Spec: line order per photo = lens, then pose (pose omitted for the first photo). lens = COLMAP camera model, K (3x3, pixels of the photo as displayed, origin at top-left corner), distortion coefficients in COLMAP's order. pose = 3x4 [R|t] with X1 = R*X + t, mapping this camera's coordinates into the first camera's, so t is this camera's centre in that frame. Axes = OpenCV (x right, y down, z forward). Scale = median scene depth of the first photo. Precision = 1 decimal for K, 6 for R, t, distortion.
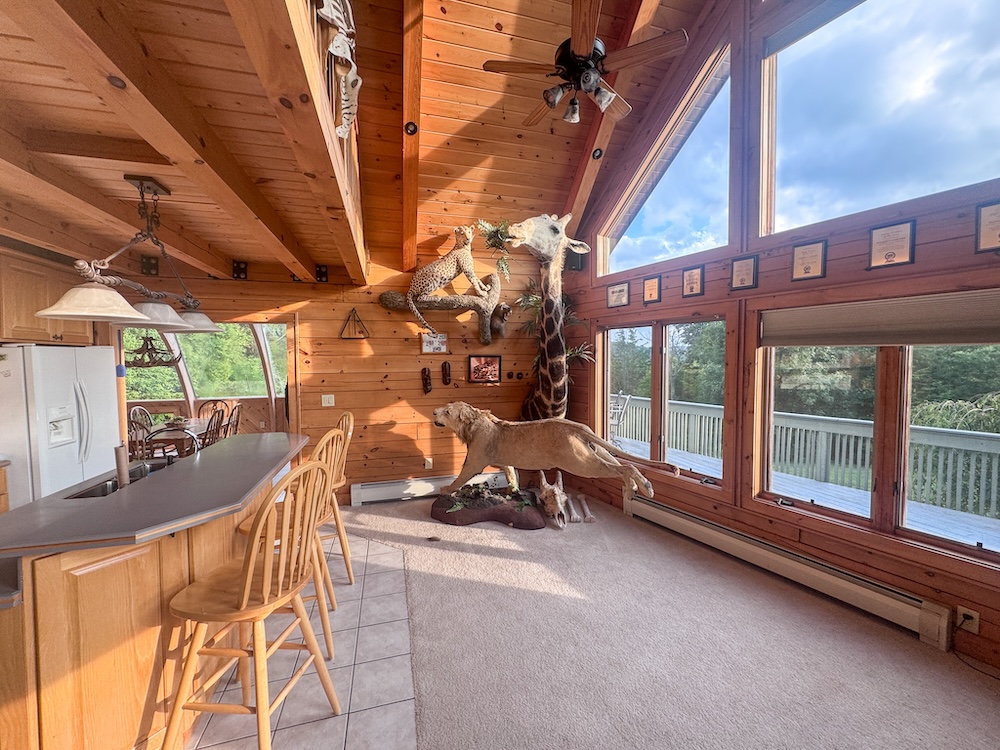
lens RADIAL K [[397.2, 0, 500.5], [0, 397.2, 374.7], [0, 0, 1]] dist [0.000888, 0.000576]
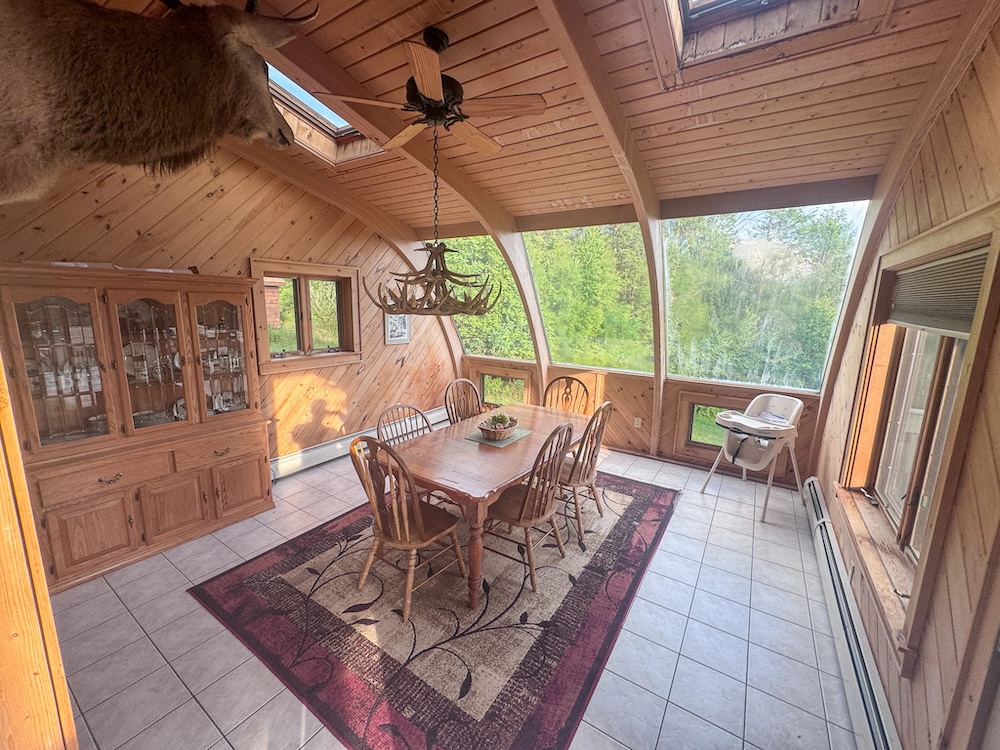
lens RADIAL K [[397.2, 0, 499.7], [0, 397.2, 367.0], [0, 0, 1]] dist [0.000888, 0.000576]
pose [[0.657747, 0.135930, -0.740872, -0.624424], [-0.053937, 0.989557, 0.133672, -0.030013], [0.751305, -0.047962, 0.658210, 0.944221]]
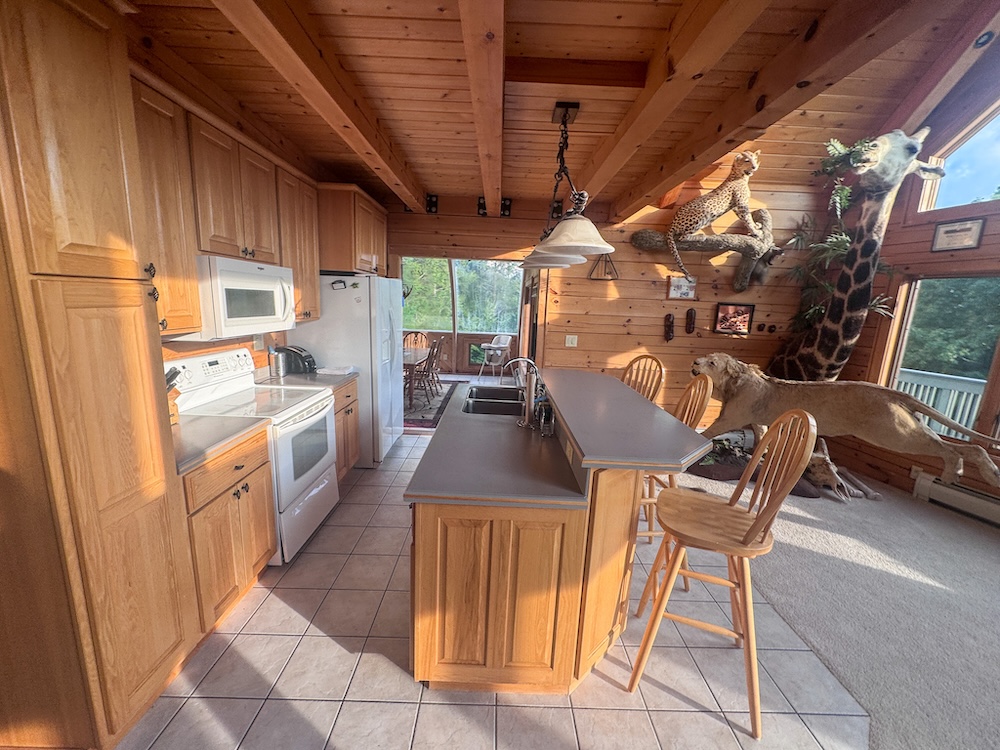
lens RADIAL K [[397.2, 0, 501.1], [0, 397.2, 374.3], [0, 0, 1]] dist [0.000888, 0.000576]
pose [[0.964558, 0.094345, -0.246429, -0.344080], [-0.060451, 0.988067, 0.141663, 0.015701], [0.256853, -0.121745, 0.958752, -0.030443]]
